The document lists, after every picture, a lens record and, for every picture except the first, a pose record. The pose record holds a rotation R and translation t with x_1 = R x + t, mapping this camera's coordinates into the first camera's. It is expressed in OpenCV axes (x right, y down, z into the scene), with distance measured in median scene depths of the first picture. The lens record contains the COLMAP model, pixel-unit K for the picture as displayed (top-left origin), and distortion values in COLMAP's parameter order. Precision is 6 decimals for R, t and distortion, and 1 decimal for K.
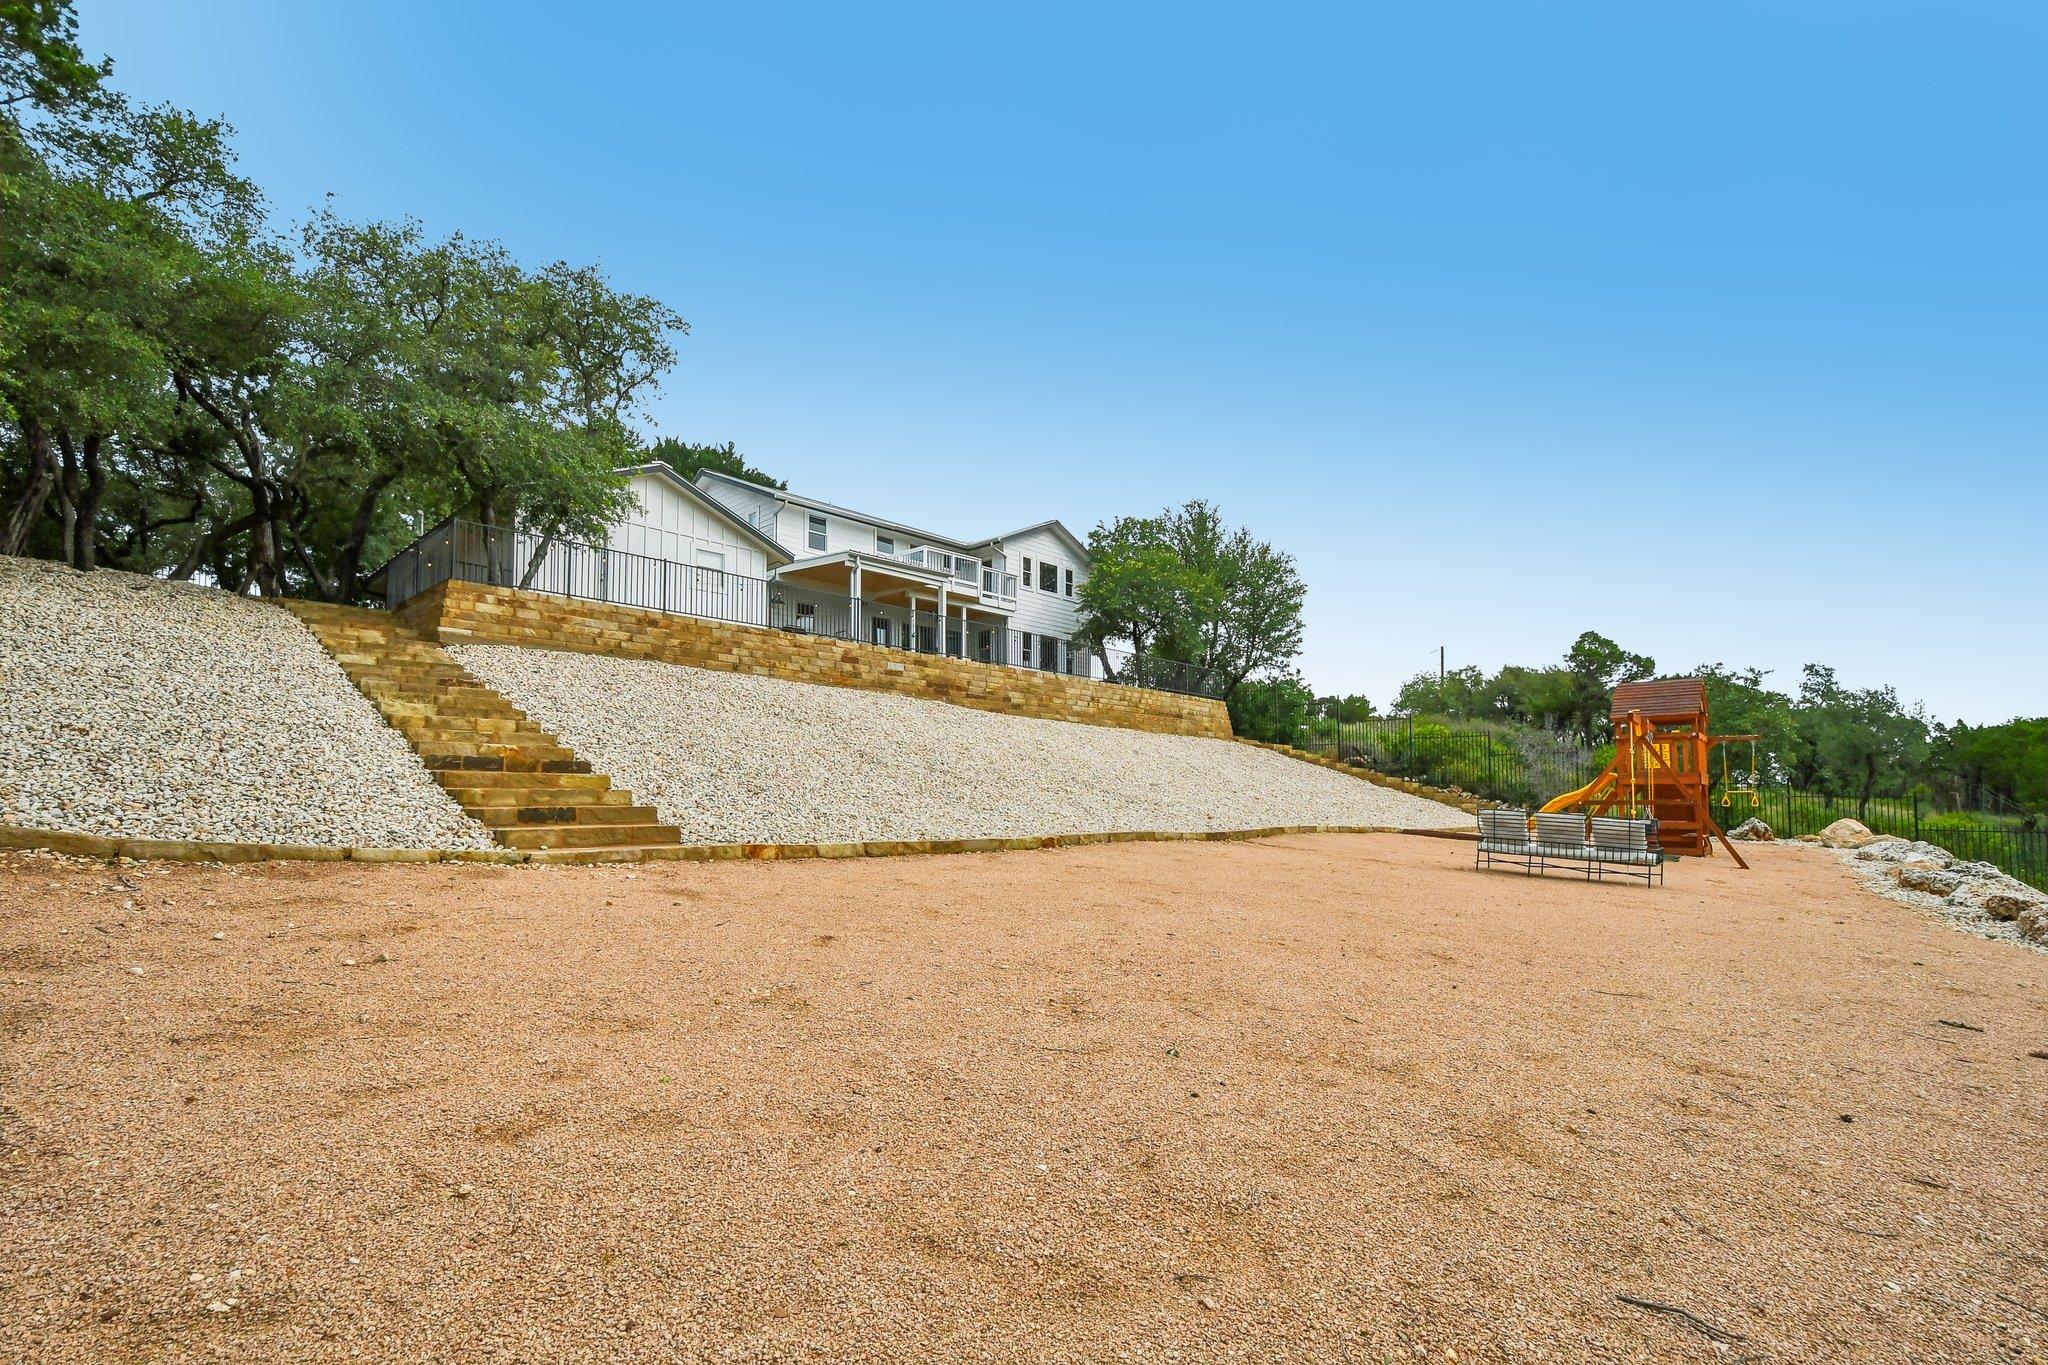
lens RADIAL K [[917.5, 0, 1023.9], [0, 917.5, 682.6], [0, 0, 1]] dist [-0.002745, 0.000182]
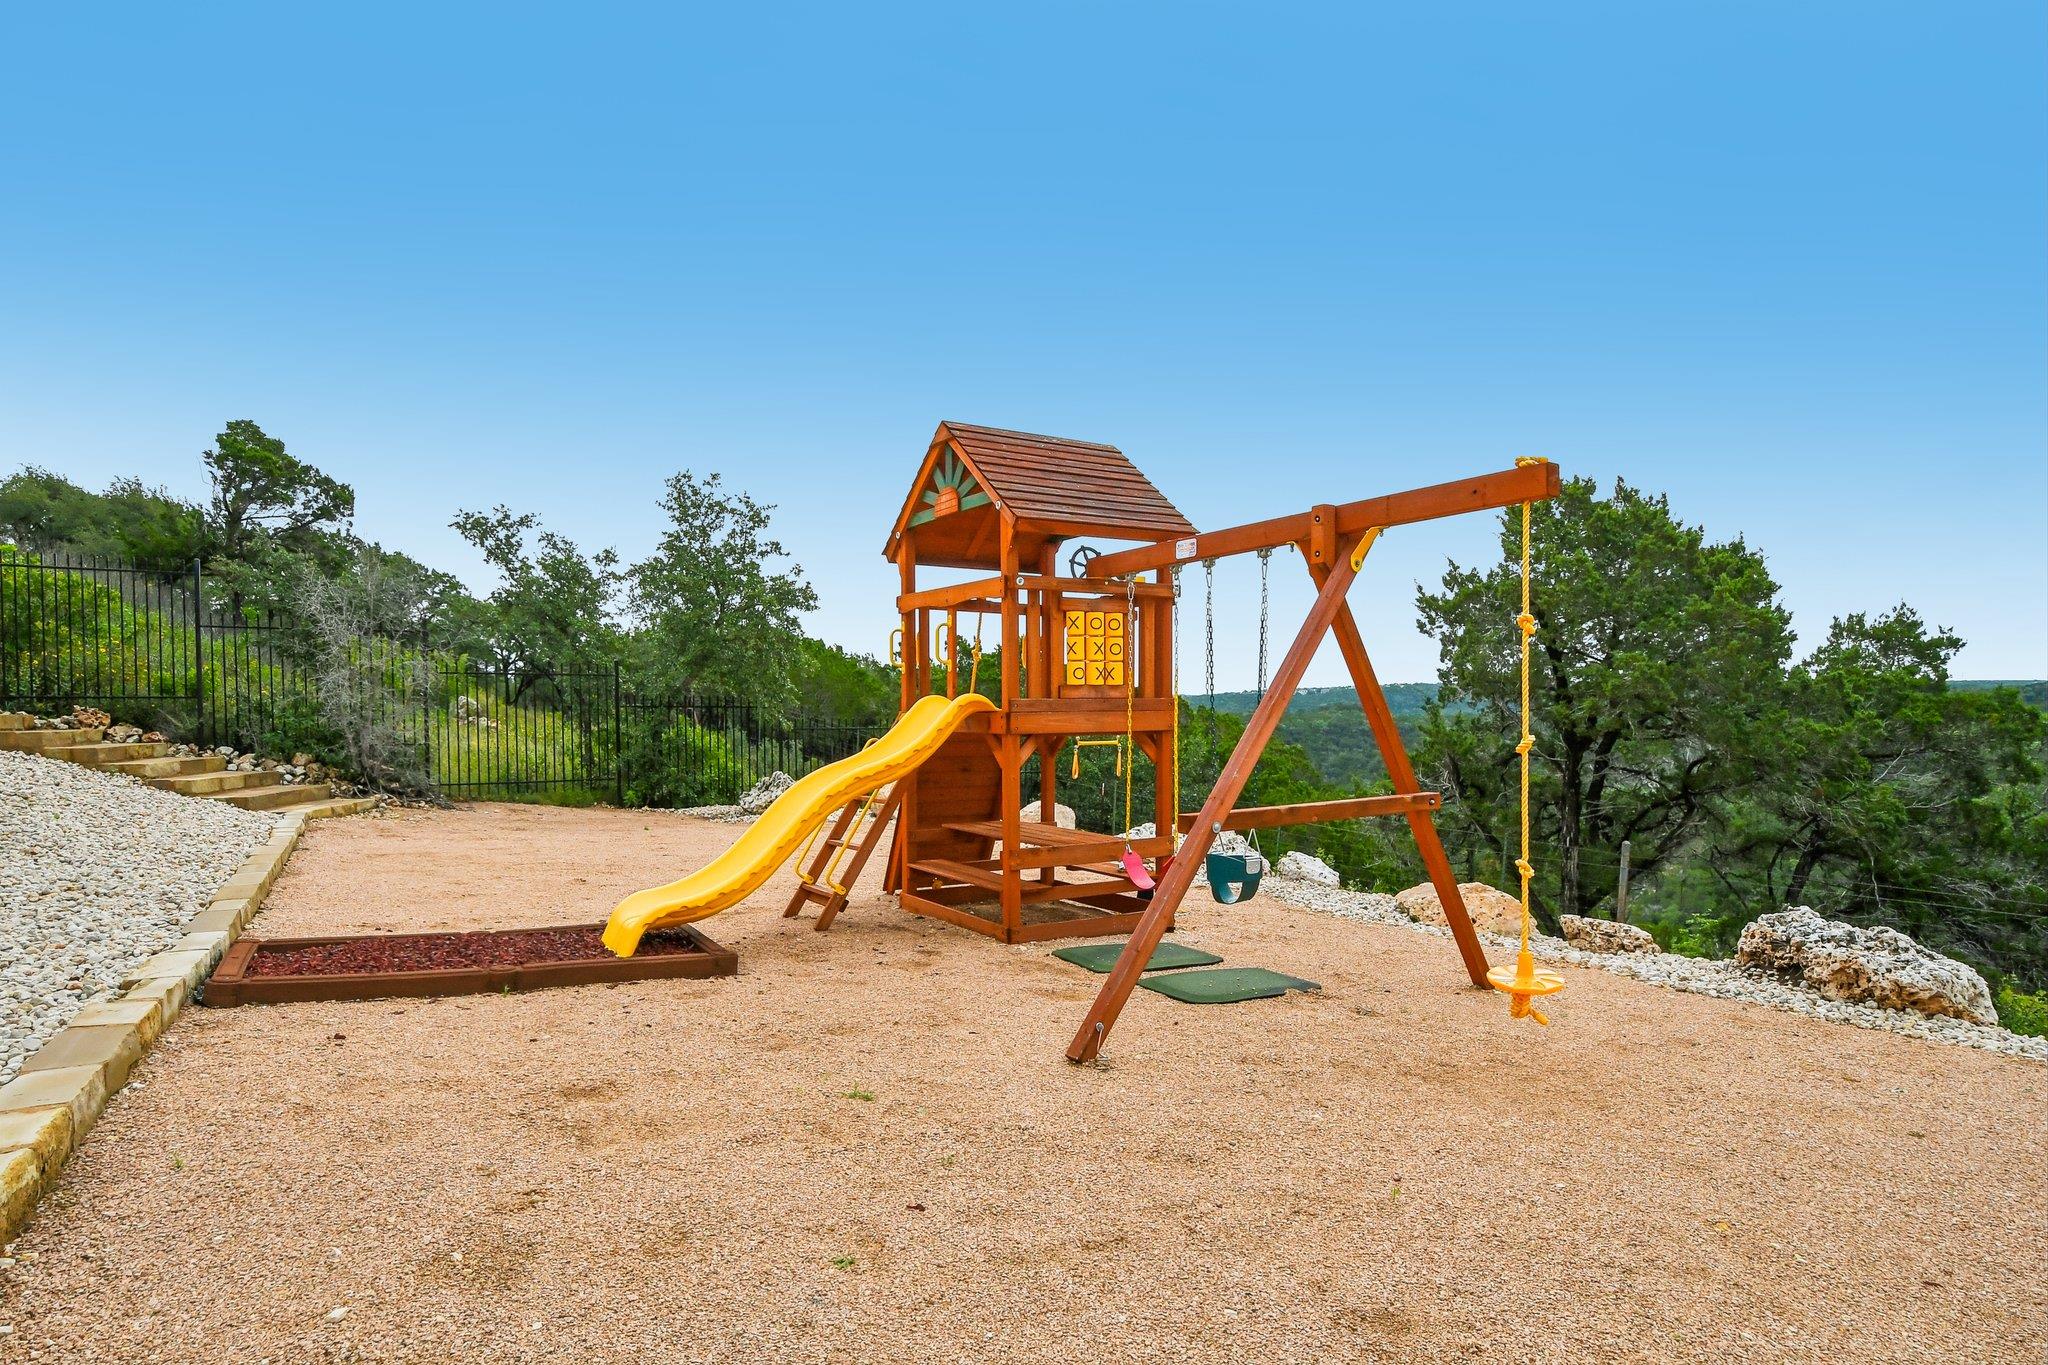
lens RADIAL K [[1146.7, 0, 1023.0], [0, 1146.7, 690.7], [0, 0, 1]] dist [0.000144, 0.000097]
pose [[0.299003, 0.002145, 0.954250, 0.112308], [-0.100448, 0.994513, 0.029239, 0.038397], [-0.948951, -0.104595, 0.297578, 0.356163]]
